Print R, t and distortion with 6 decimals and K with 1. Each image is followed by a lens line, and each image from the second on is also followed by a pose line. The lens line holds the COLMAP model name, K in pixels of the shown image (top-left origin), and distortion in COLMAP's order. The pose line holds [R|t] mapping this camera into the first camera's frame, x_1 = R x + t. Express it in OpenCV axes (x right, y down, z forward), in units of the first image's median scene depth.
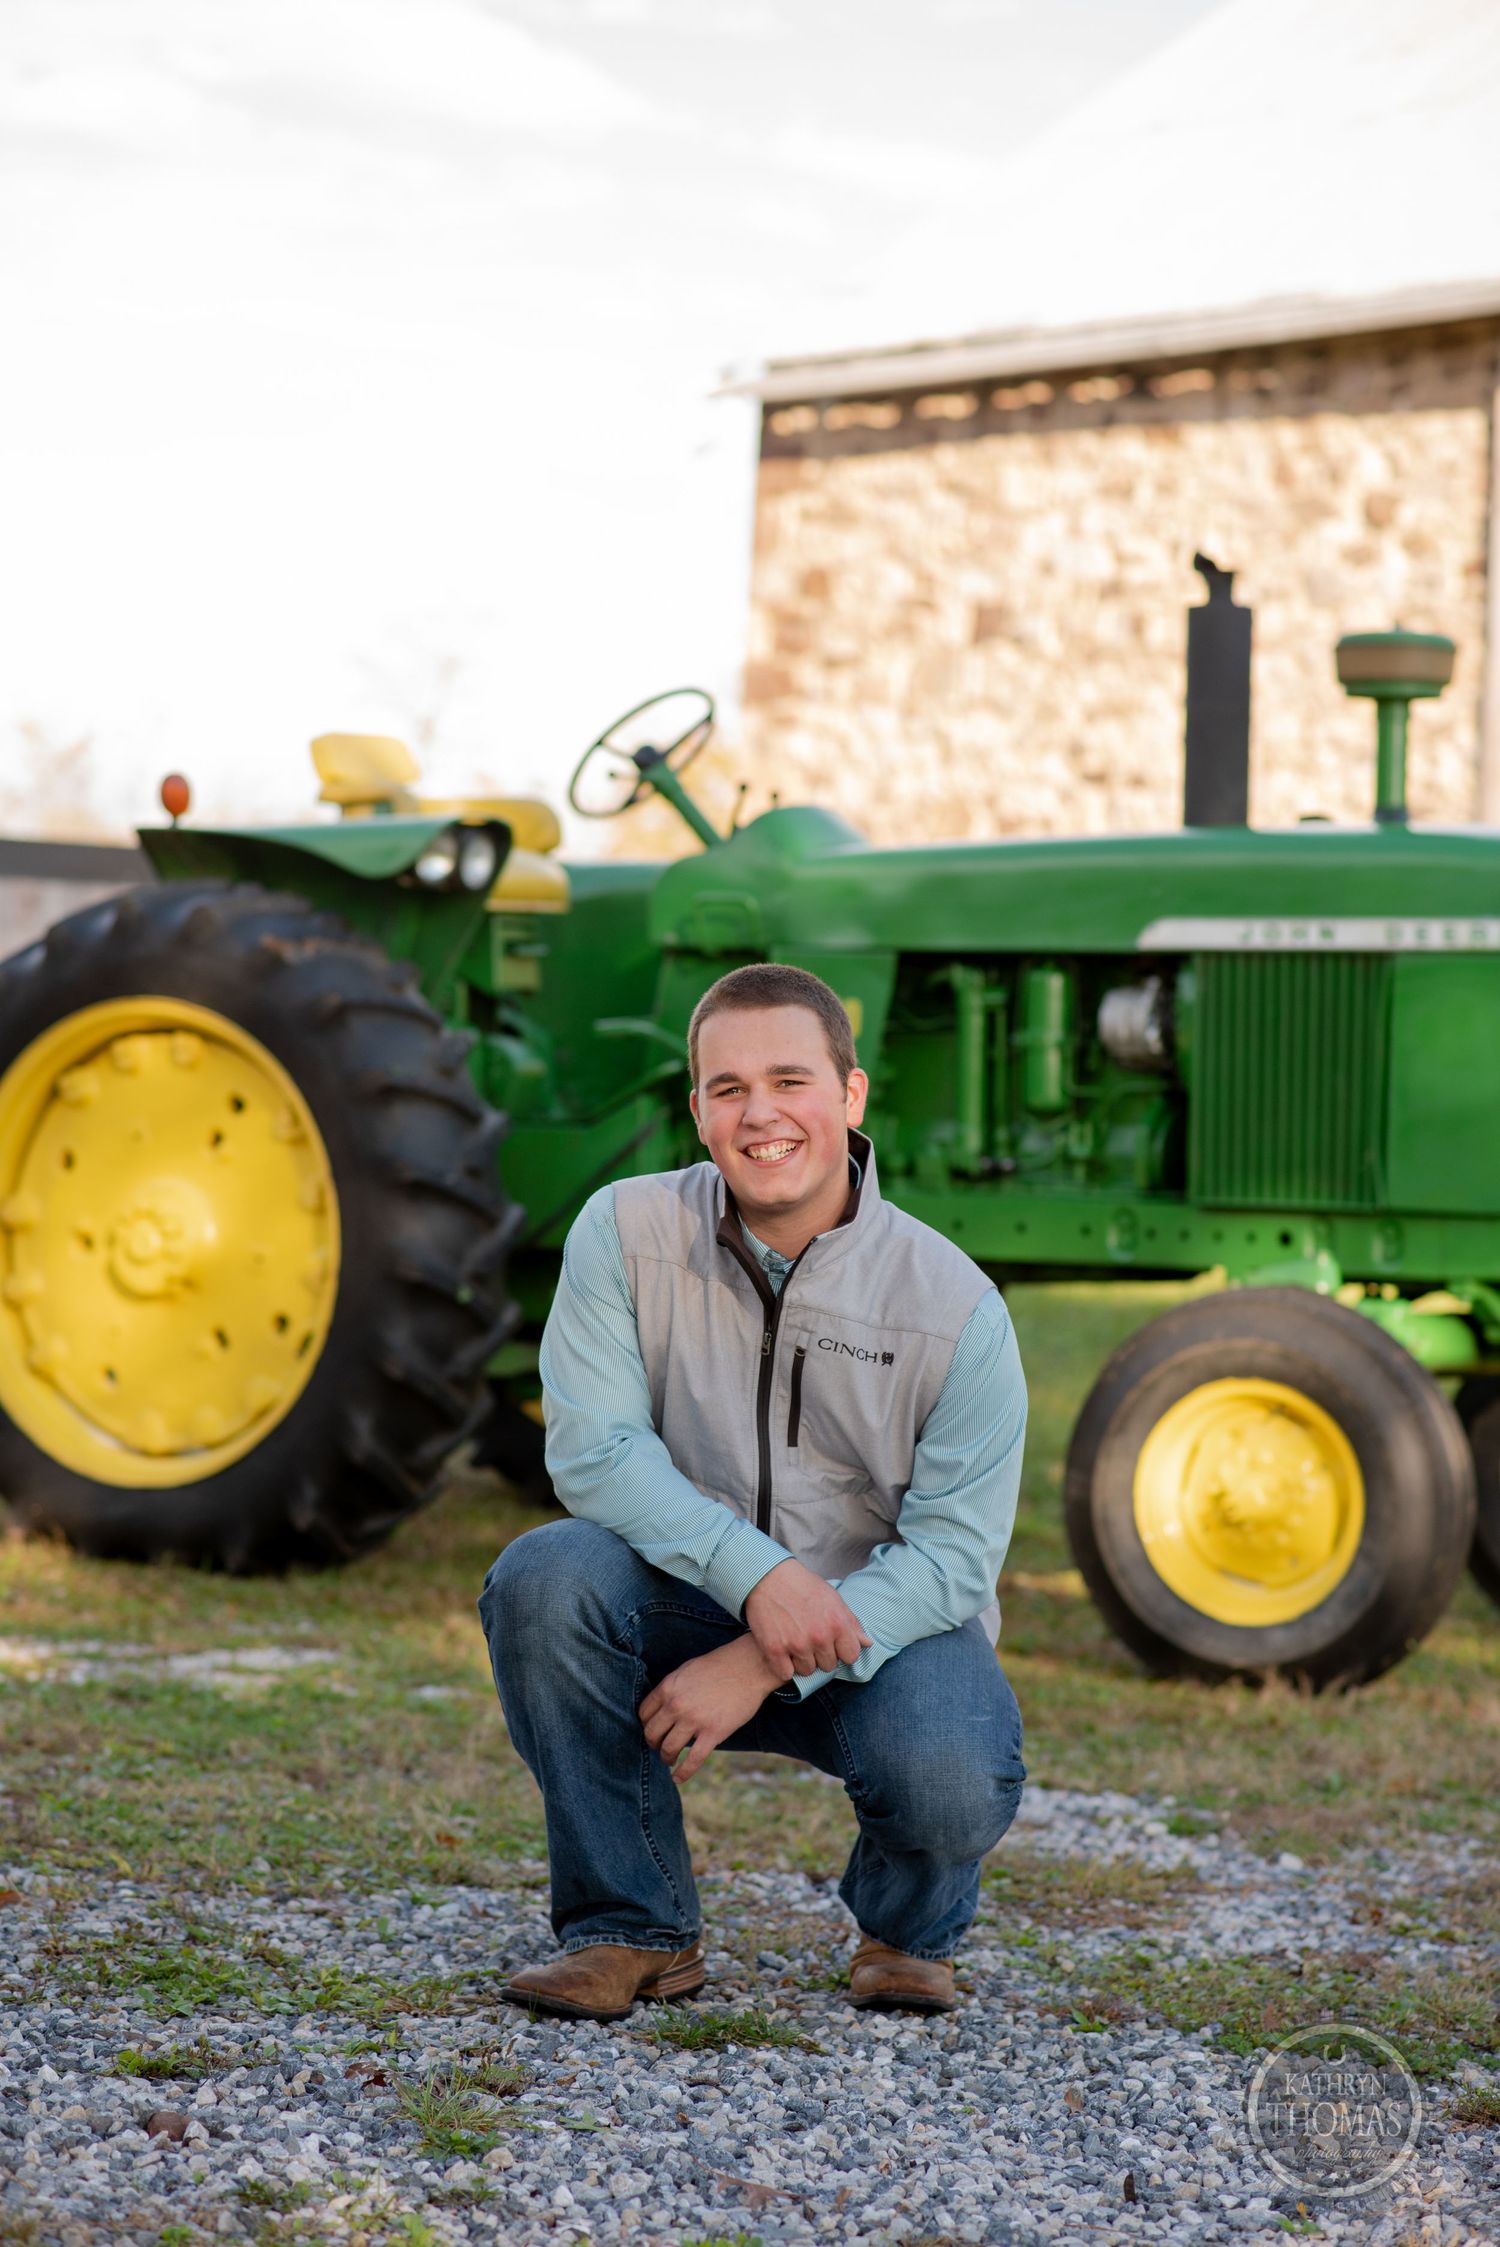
lens RADIAL K [[5652.8, 0, 806.5], [0, 5652.8, 1089.2], [0, 0, 1]] dist [0.096580, 0.000000]
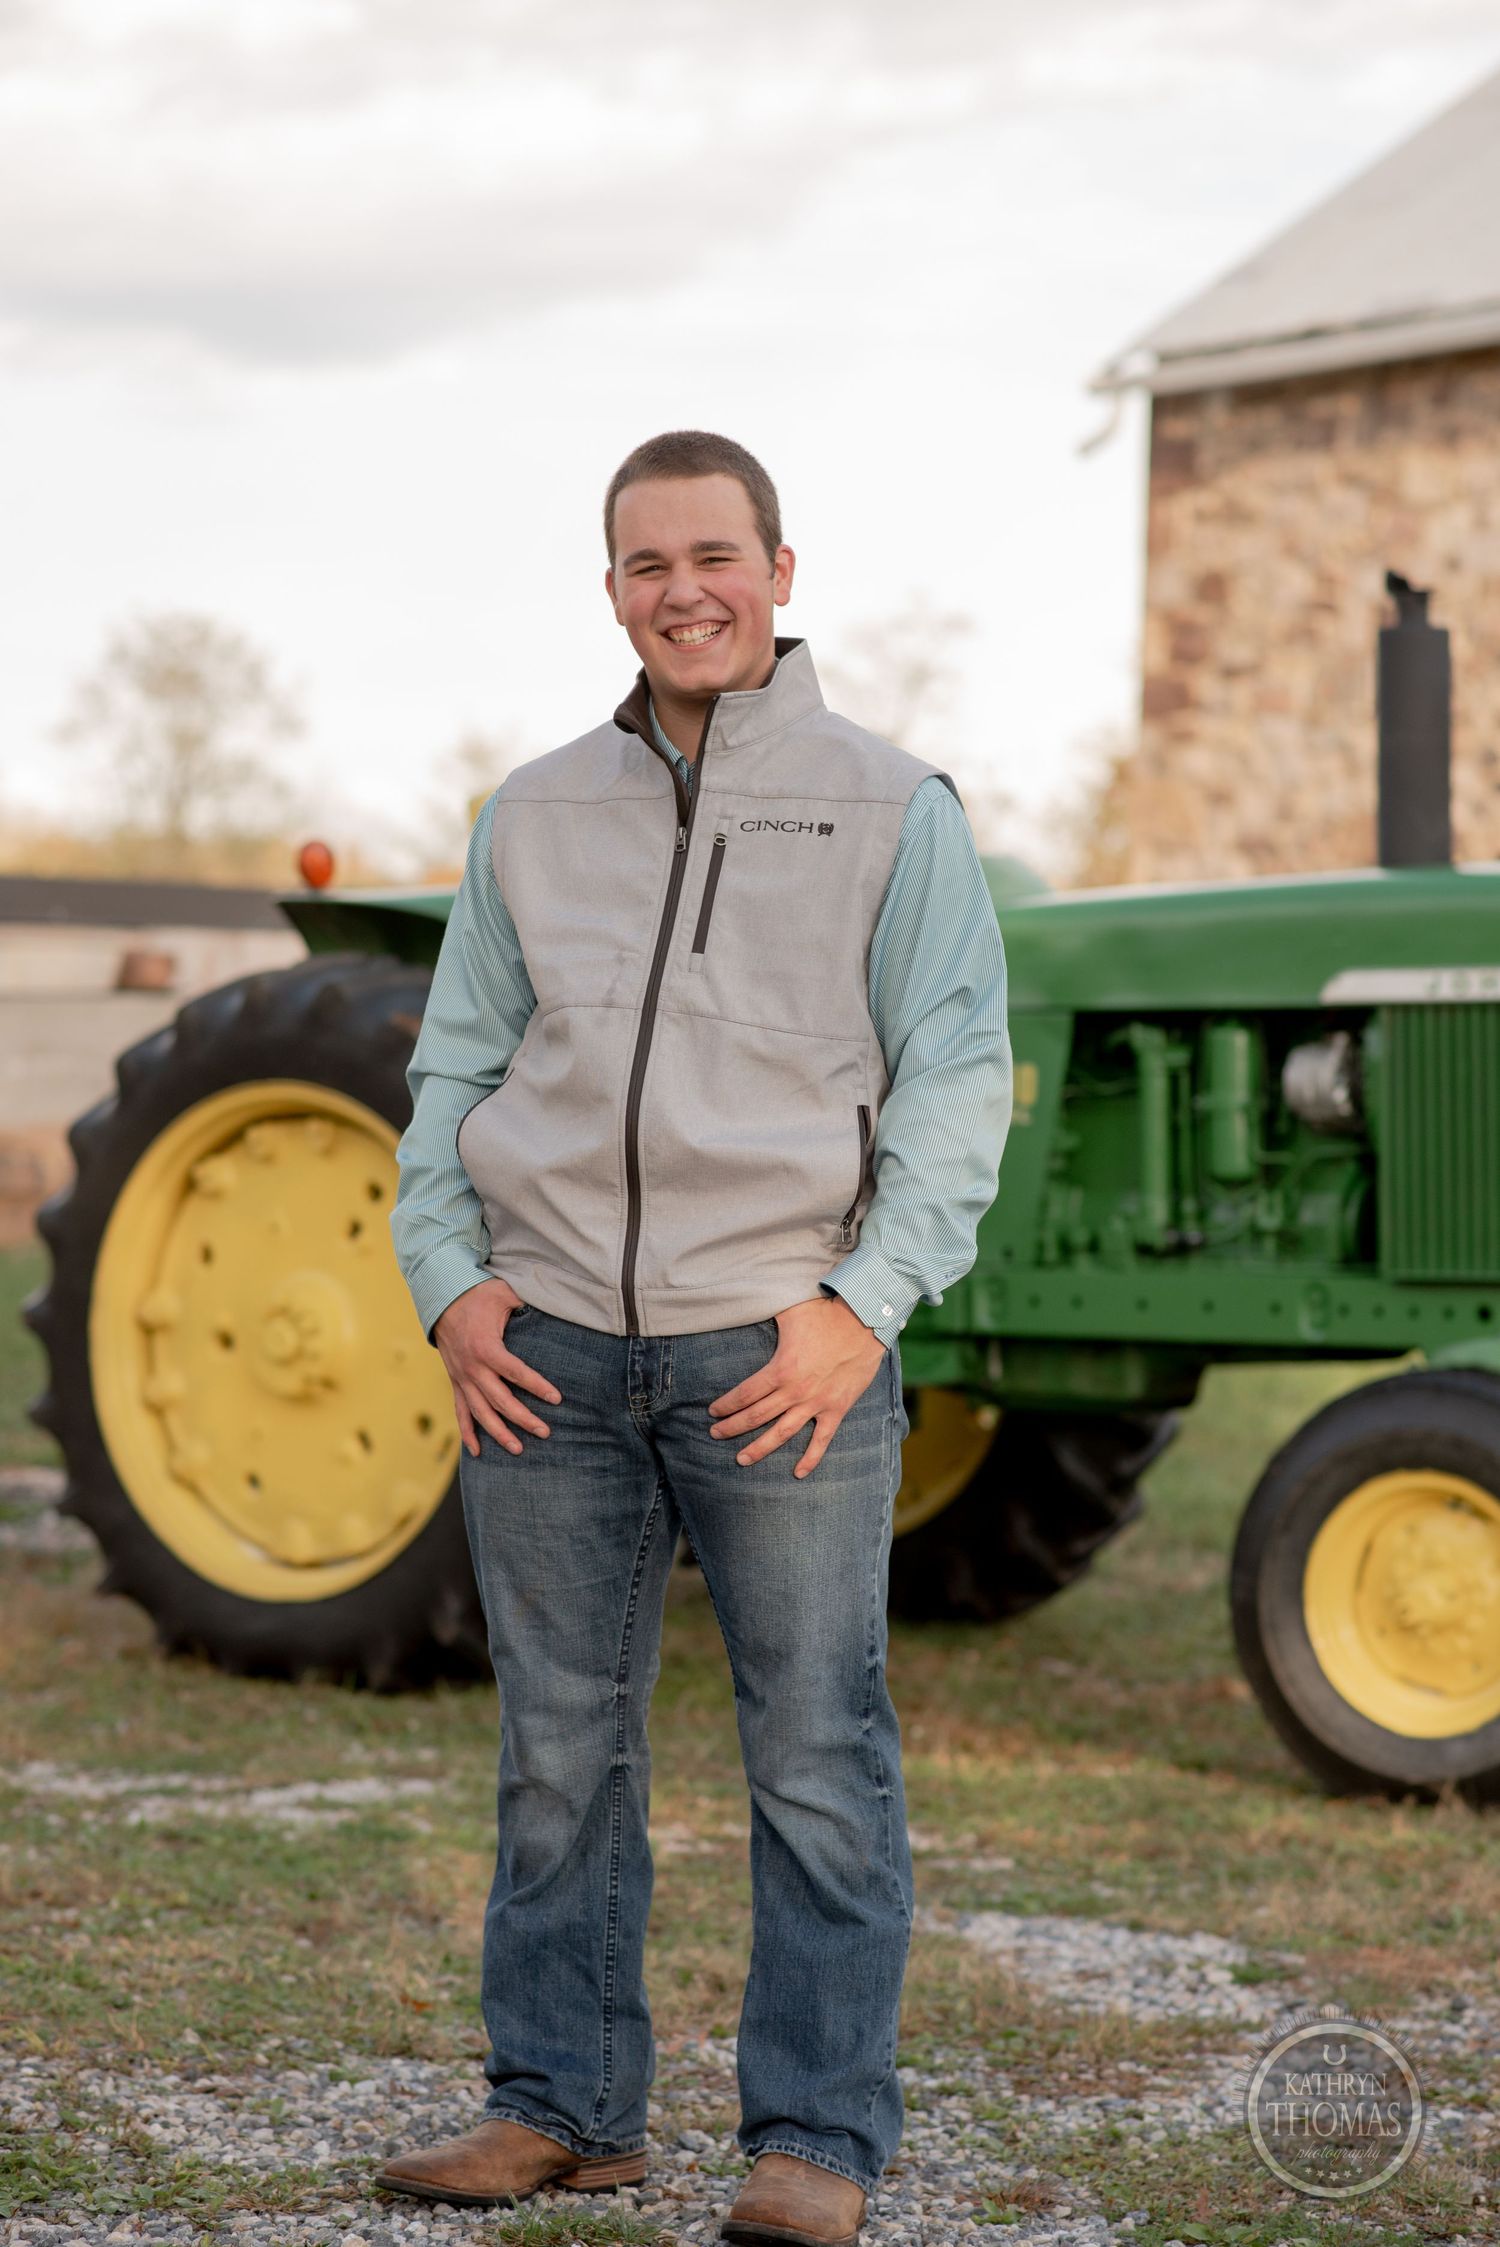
lens RADIAL K [[6007.2, 0, 762.3], [0, 6007.2, 1050.4], [0, 0, 1]] dist [0.126492, 0.000000]
pose [[0.994847, -0.025892, -0.098031, 0.063525], [0.024798, 0.999616, -0.012361, -0.007086], [0.098313, 0.009866, 0.995107, 0.011121]]
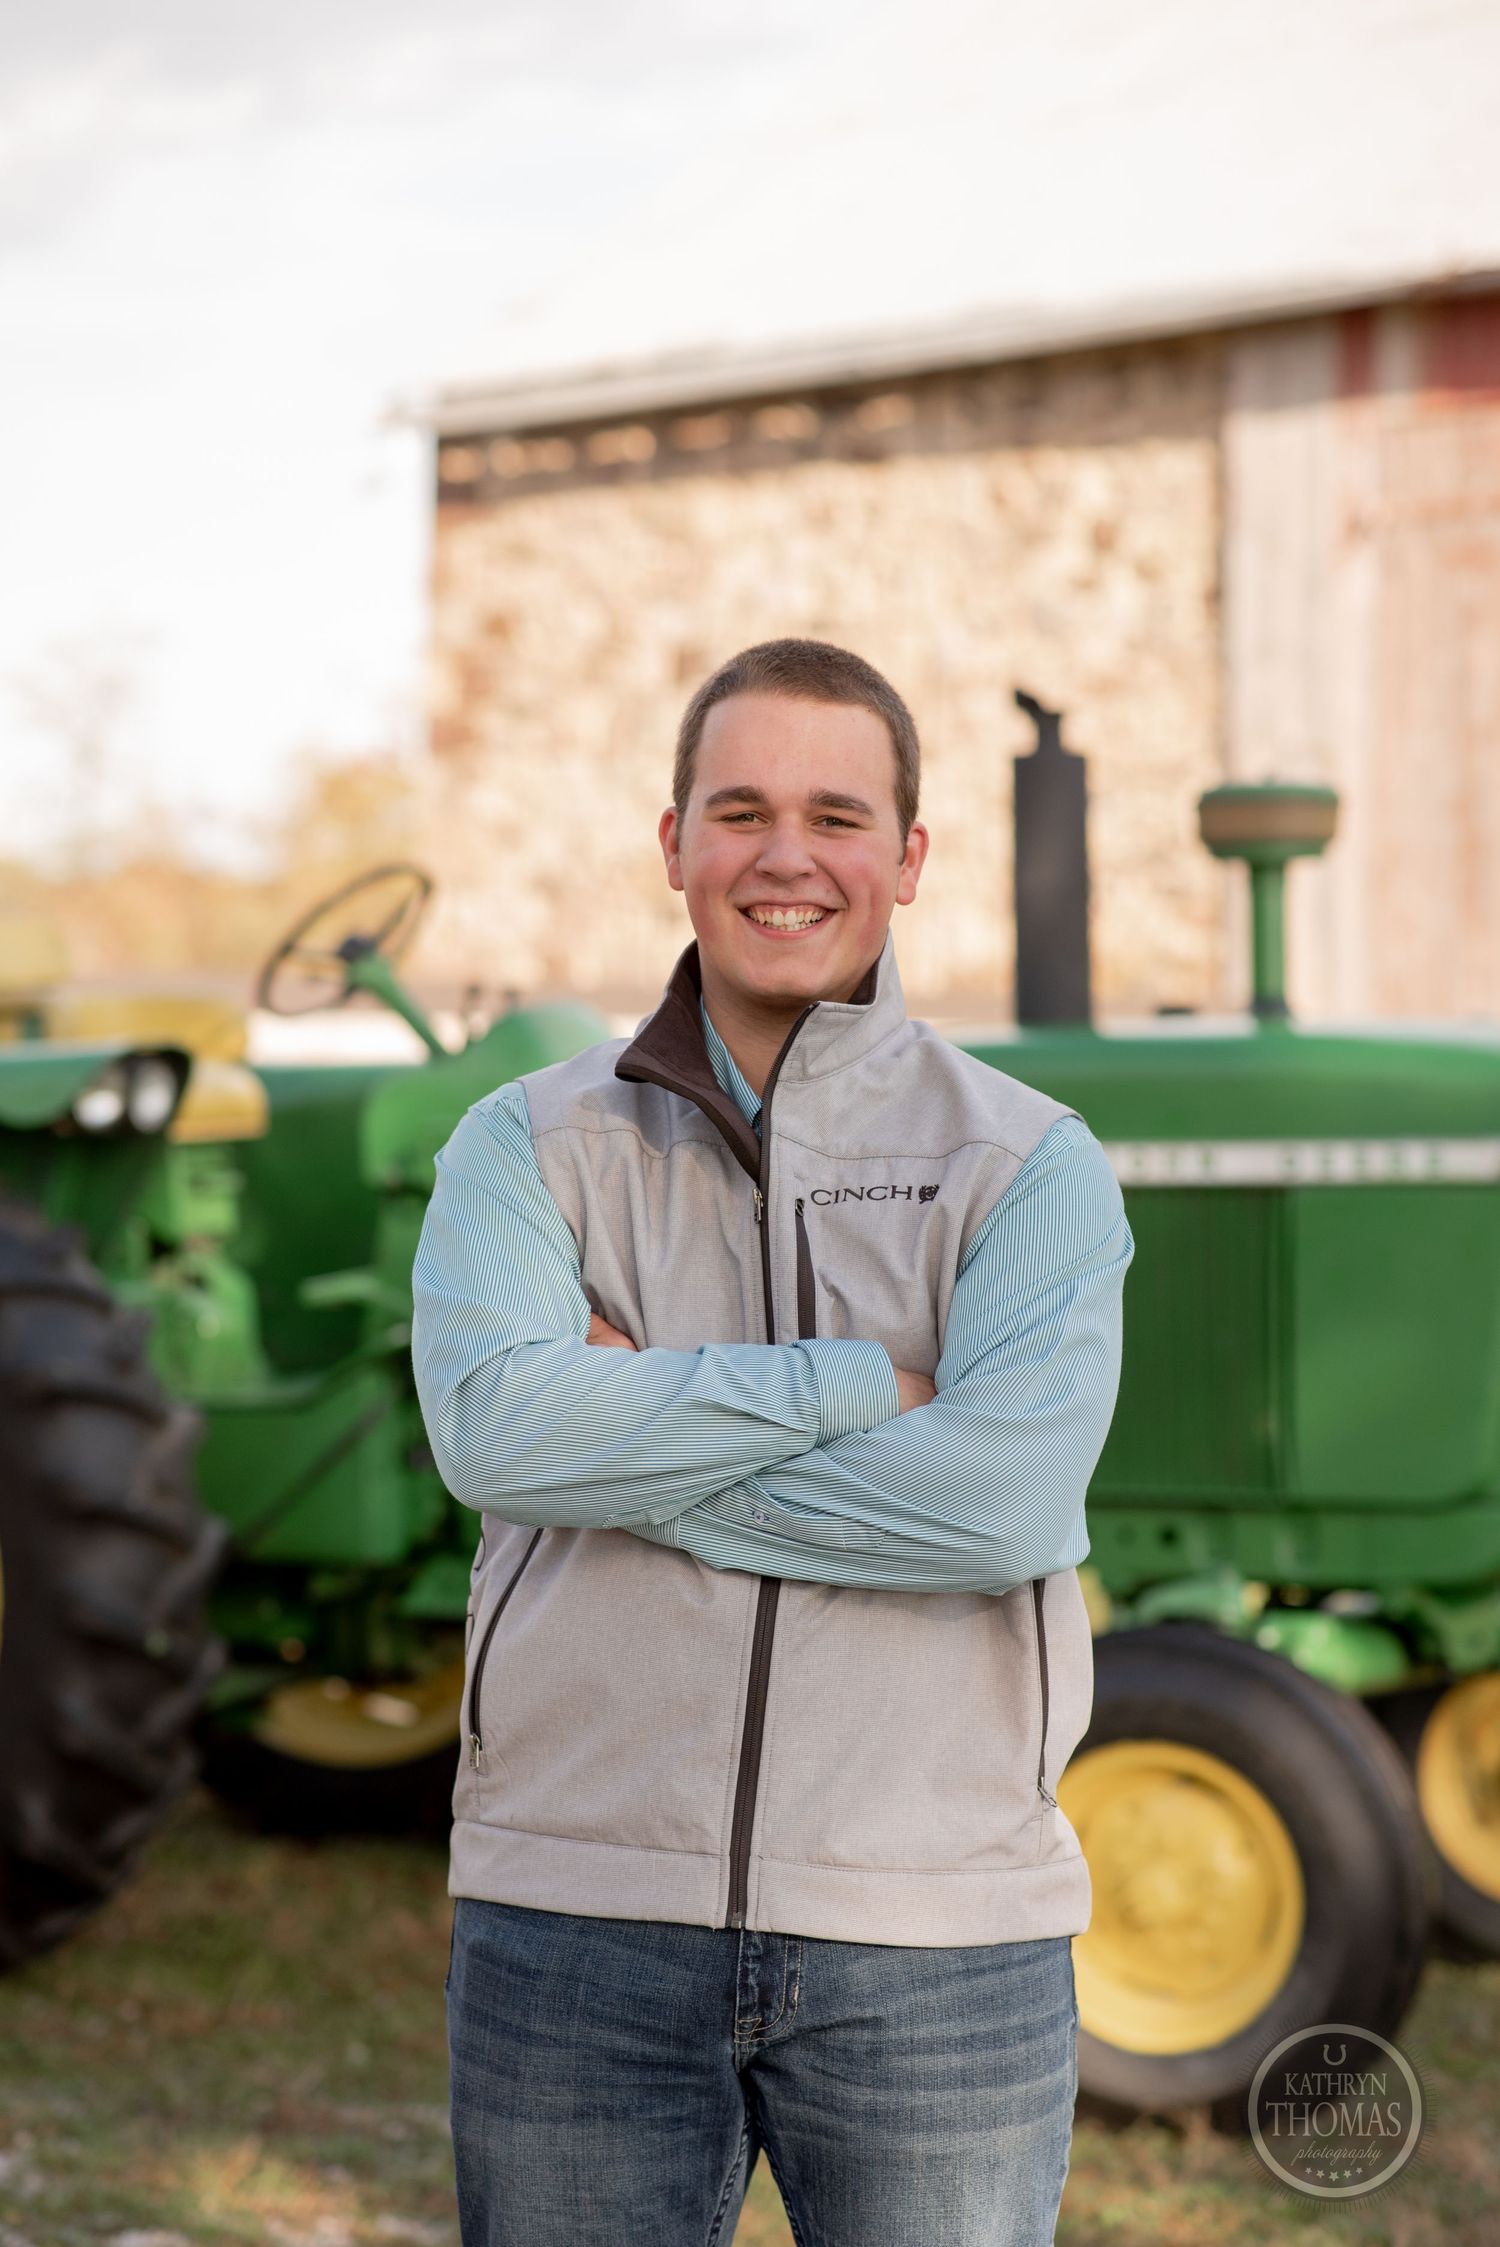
lens RADIAL K [[5652.8, 0, 741.9], [0, 5652.8, 1104.7], [0, 0, 1]] dist [0.096580, 0.000000]
pose [[0.998252, -0.036225, 0.046709, -0.012719], [0.035933, 0.999329, 0.007066, -0.042654], [-0.046933, -0.005375, 0.998884, 0.178608]]
